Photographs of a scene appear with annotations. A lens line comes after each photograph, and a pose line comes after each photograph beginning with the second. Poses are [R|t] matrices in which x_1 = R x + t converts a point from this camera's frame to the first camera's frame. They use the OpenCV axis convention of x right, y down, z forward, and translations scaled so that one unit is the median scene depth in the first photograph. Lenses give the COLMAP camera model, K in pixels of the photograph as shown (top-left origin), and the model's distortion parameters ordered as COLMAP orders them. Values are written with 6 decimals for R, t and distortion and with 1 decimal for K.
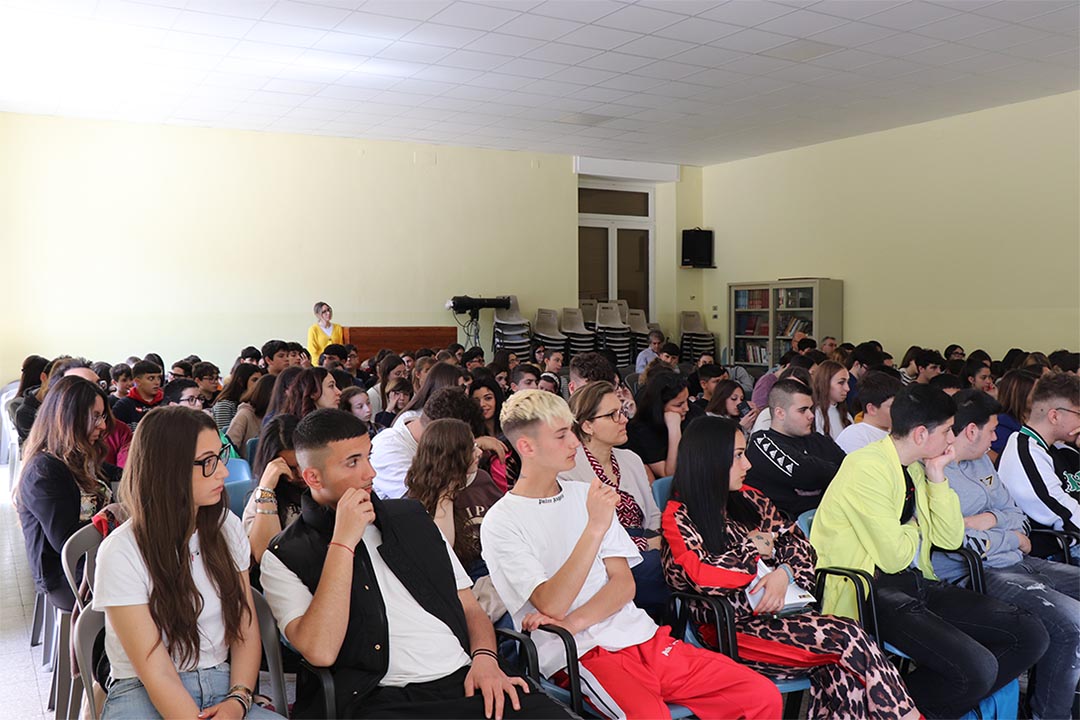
lens RADIAL K [[1007.2, 0, 539.2], [0, 1007.2, 344.0], [0, 0, 1]] dist [-0.059798, 0.006211]
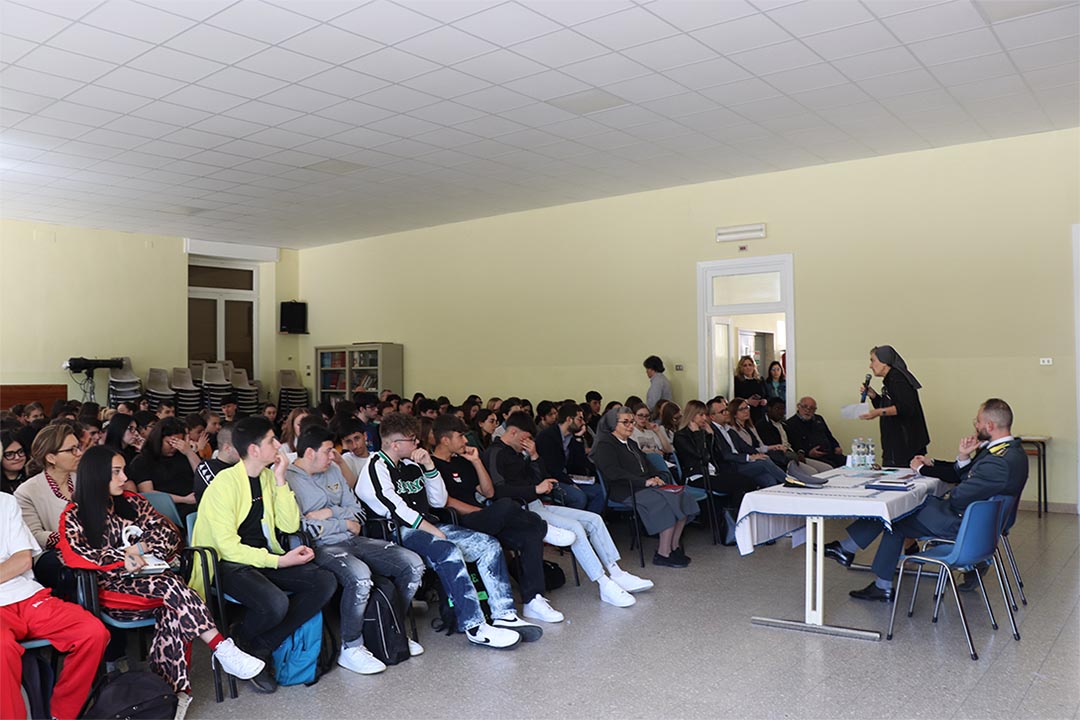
lens RADIAL K [[885.2, 0, 540.0], [0, 885.2, 360.0], [0, 0, 1]] dist [-0.193043, 0.168155]
pose [[0.934996, -0.002175, 0.354651, 0.067865], [0.017176, 0.999085, -0.039156, 0.001497], [-0.354242, 0.042702, 0.934178, -0.077808]]
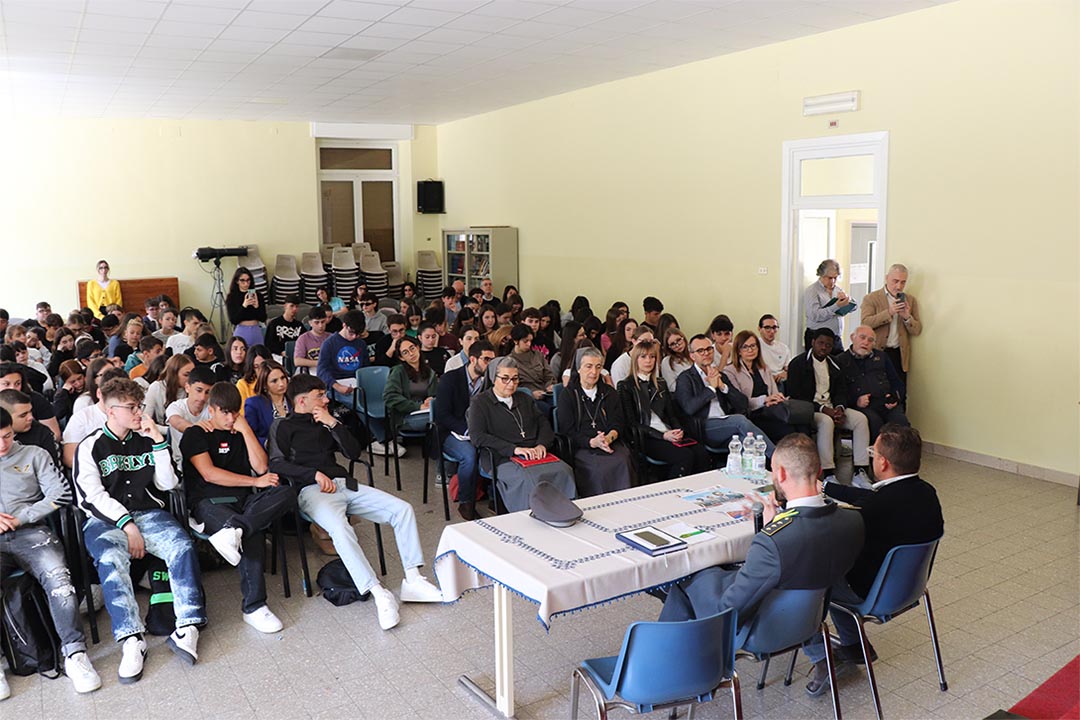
lens RADIAL K [[885.2, 0, 540.0], [0, 885.2, 360.0], [0, 0, 1]] dist [-0.193043, 0.168155]
pose [[0.999884, -0.012562, 0.008603, 0.291760], [0.011349, 0.991606, 0.128796, -0.039515], [-0.010149, -0.128683, 0.991634, -0.033236]]
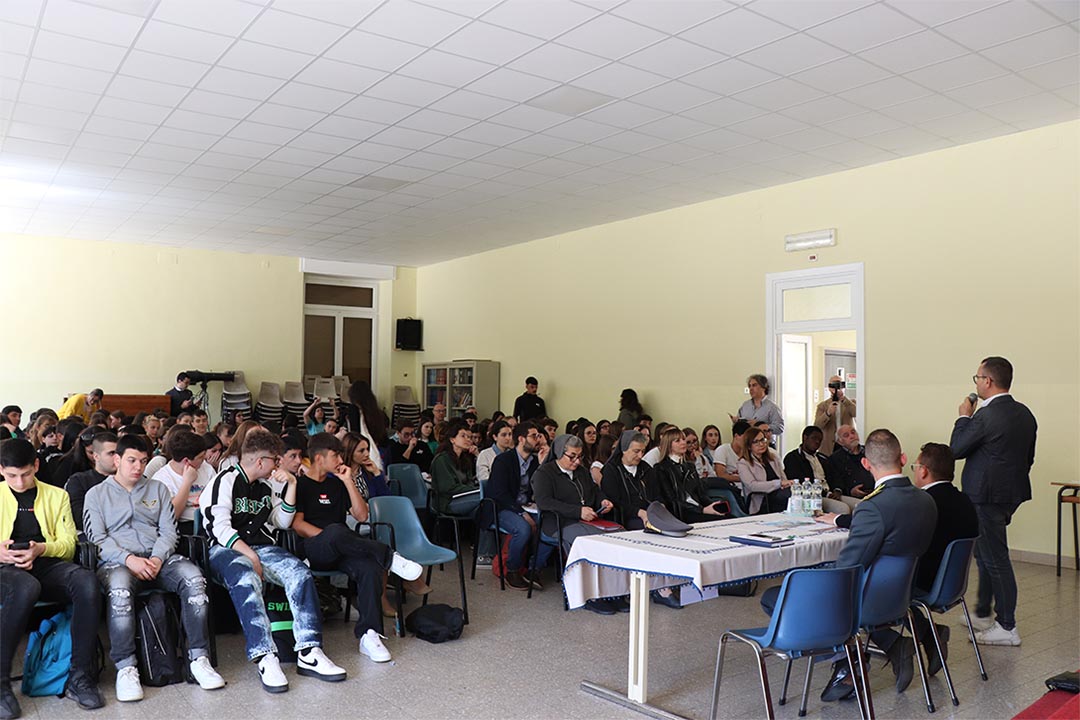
lens RADIAL K [[885.2, 0, 540.0], [0, 885.2, 360.0], [0, 0, 1]] dist [-0.193043, 0.168155]
pose [[0.994779, 0.015633, 0.100846, 0.222299], [-0.009313, 0.997980, -0.062842, 0.001462], [-0.101625, 0.061575, 0.992915, -0.077486]]
